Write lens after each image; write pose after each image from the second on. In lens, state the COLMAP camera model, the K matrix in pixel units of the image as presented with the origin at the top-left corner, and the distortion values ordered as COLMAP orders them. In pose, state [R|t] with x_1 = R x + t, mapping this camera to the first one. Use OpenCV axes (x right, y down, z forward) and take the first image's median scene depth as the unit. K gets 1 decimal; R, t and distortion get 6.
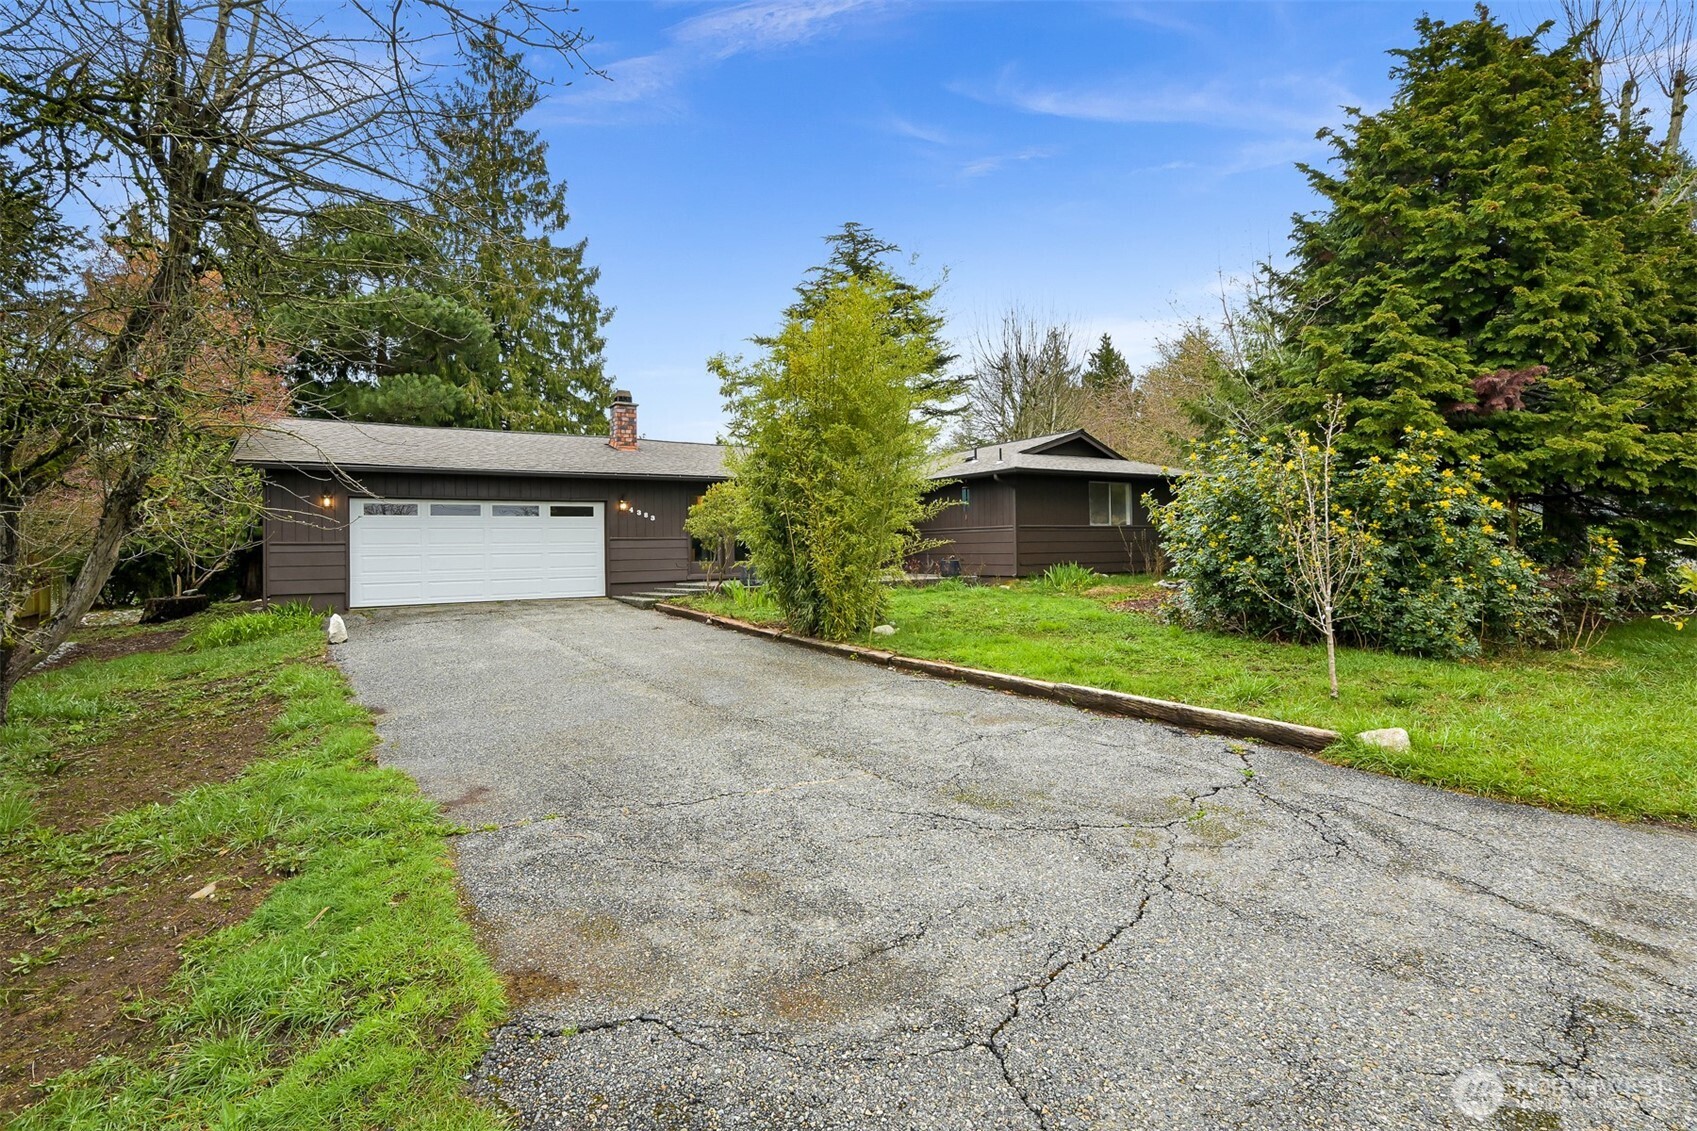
lens RADIAL K [[781.9, 0, 827.2], [0, 781.9, 533.3], [0, 0, 1]] dist [-0.002033, 0.000582]
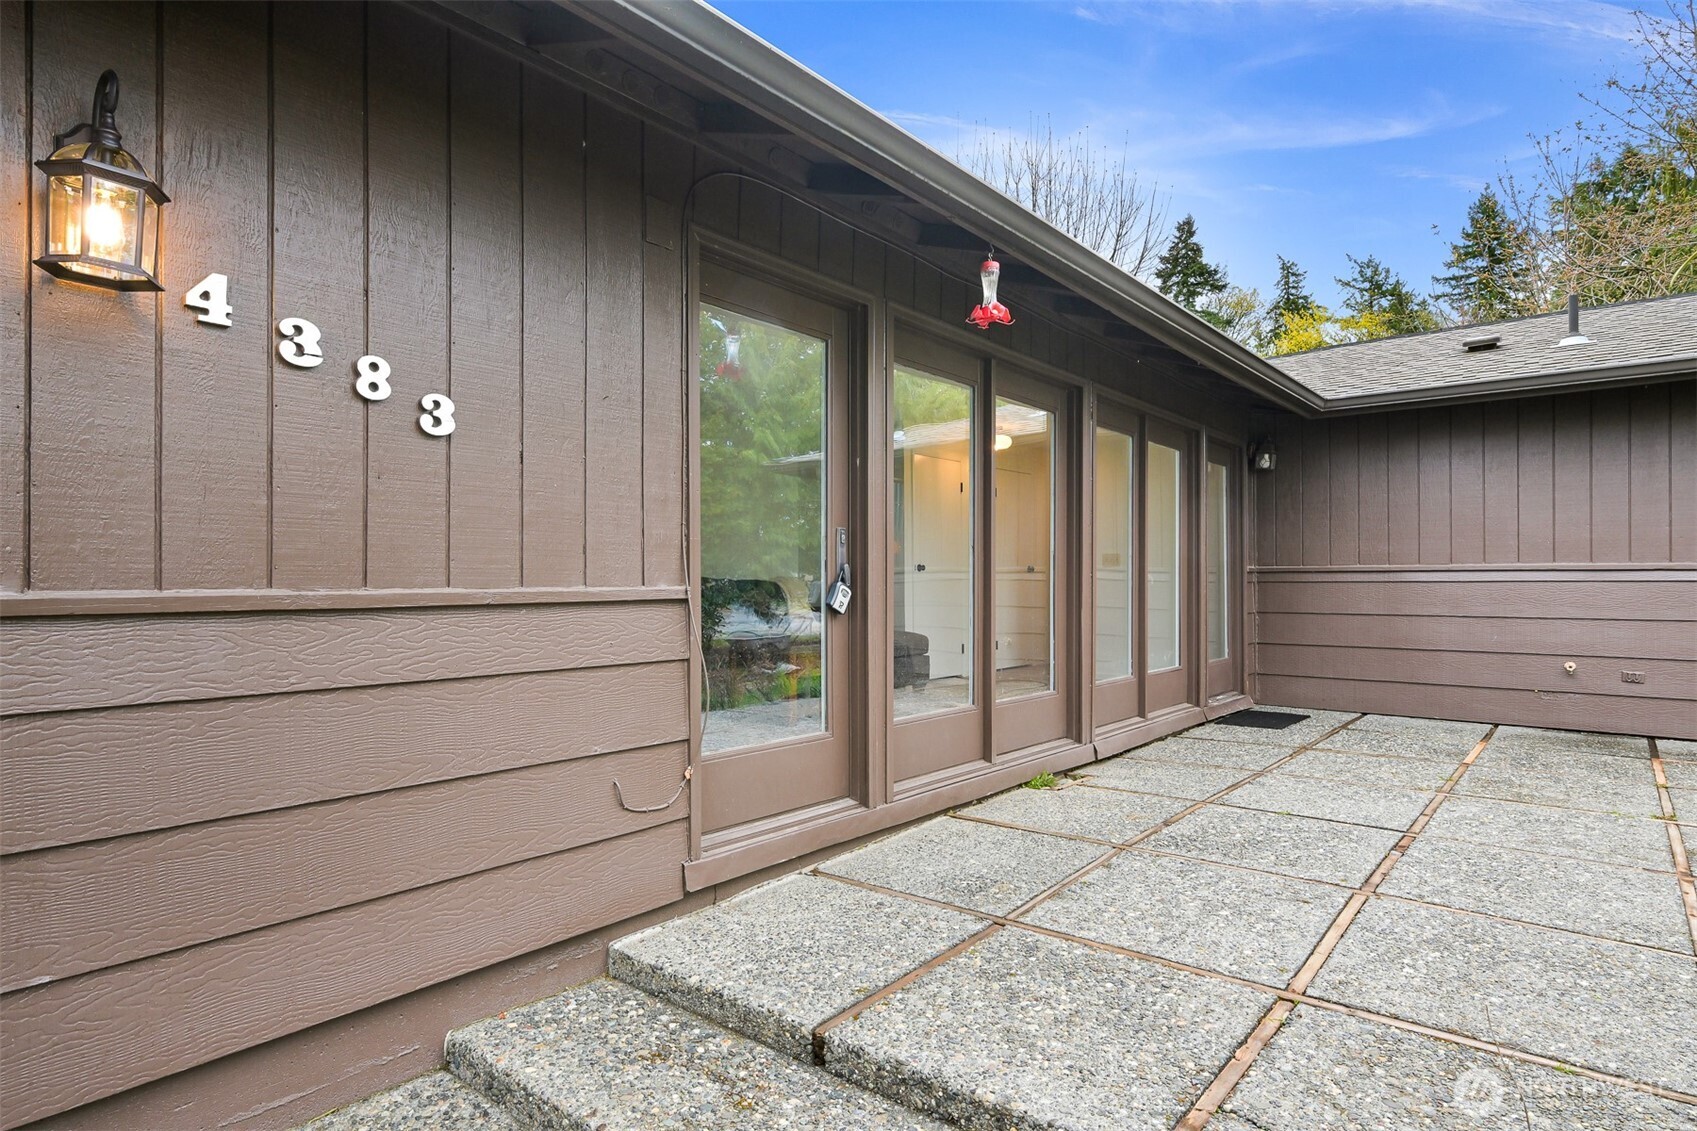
lens RADIAL K [[919.4, 0, 841.4], [0, 919.4, 573.4], [0, 0, 1]] dist [-0.003402, -0.000405]
pose [[0.944892, 0.017111, 0.326934, -0.194297], [-0.019106, 0.999813, 0.002892, 0.001644], [-0.326824, -0.008979, 0.945043, 0.786703]]
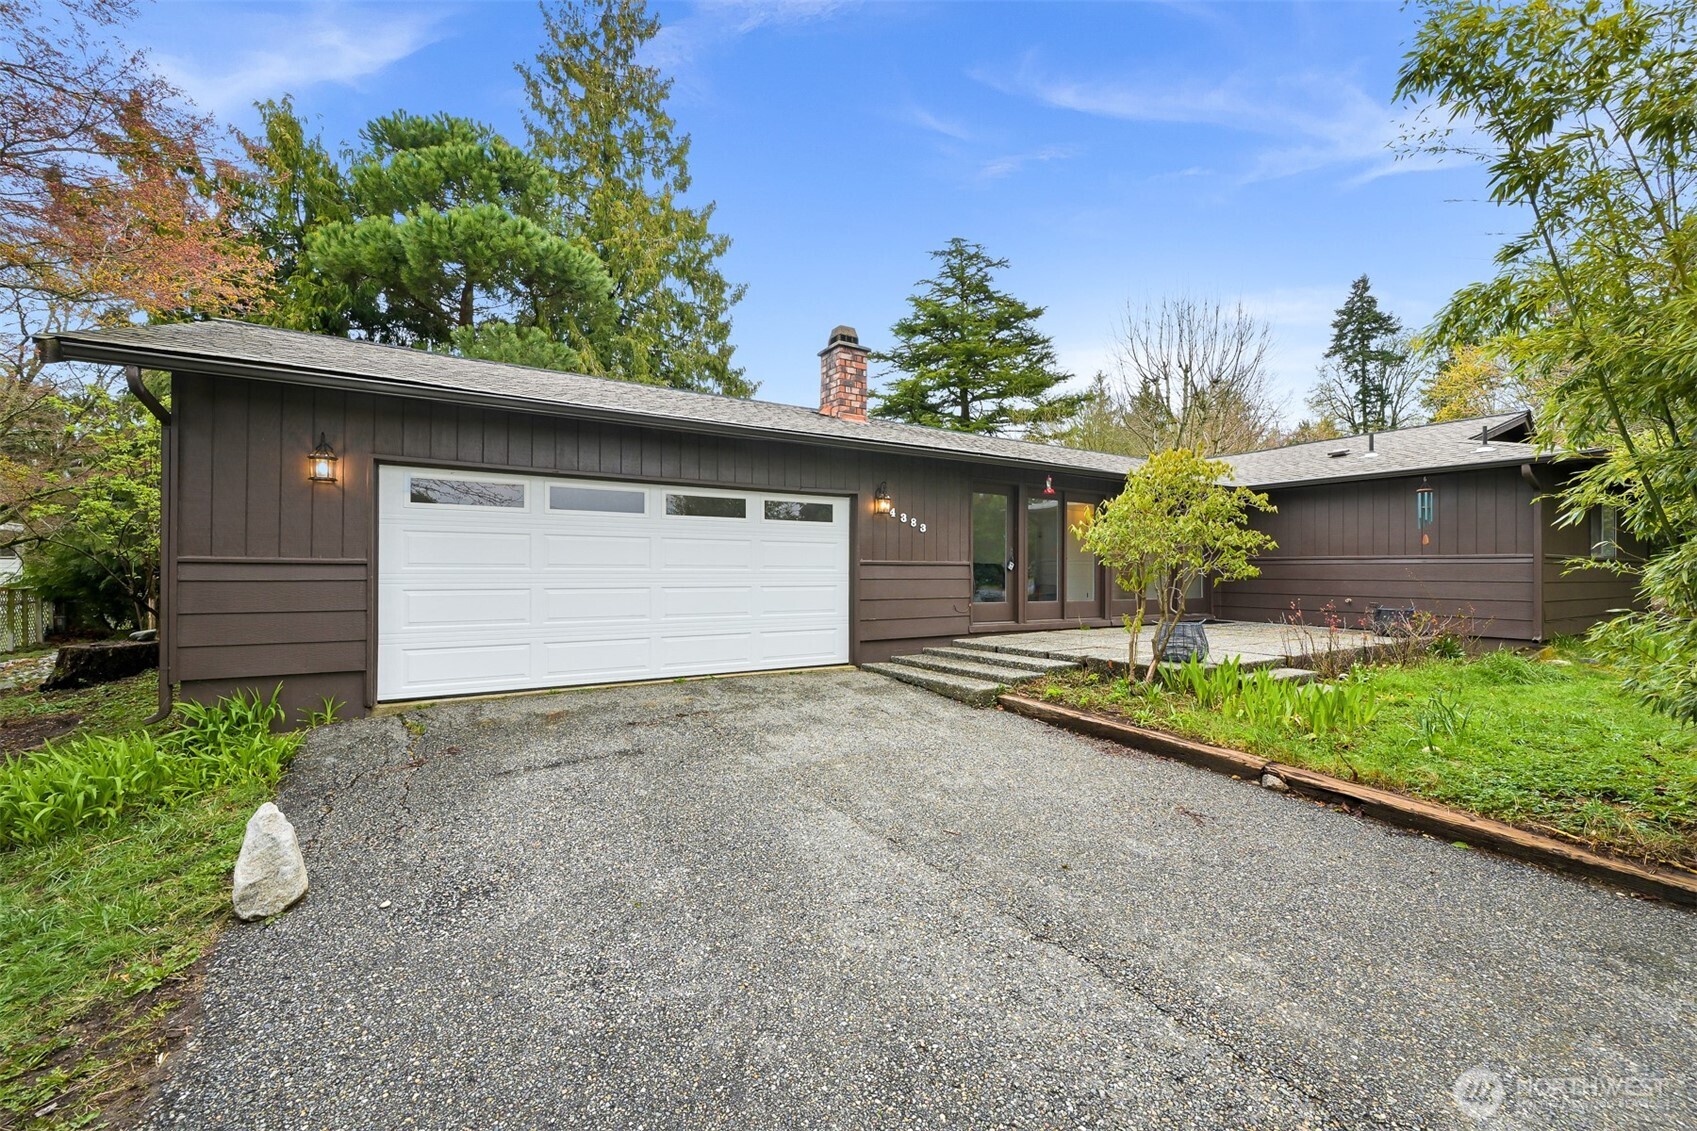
lens RADIAL K [[656.1, 0, 853.0], [0, 656.1, 564.8], [0, 0, 1]] dist [0.000249, -0.000449]
pose [[0.999728, 0.021072, 0.010031, -0.256888], [-0.021201, 0.999692, 0.012873, 0.002586], [-0.009757, -0.013082, 0.999867, 0.468519]]
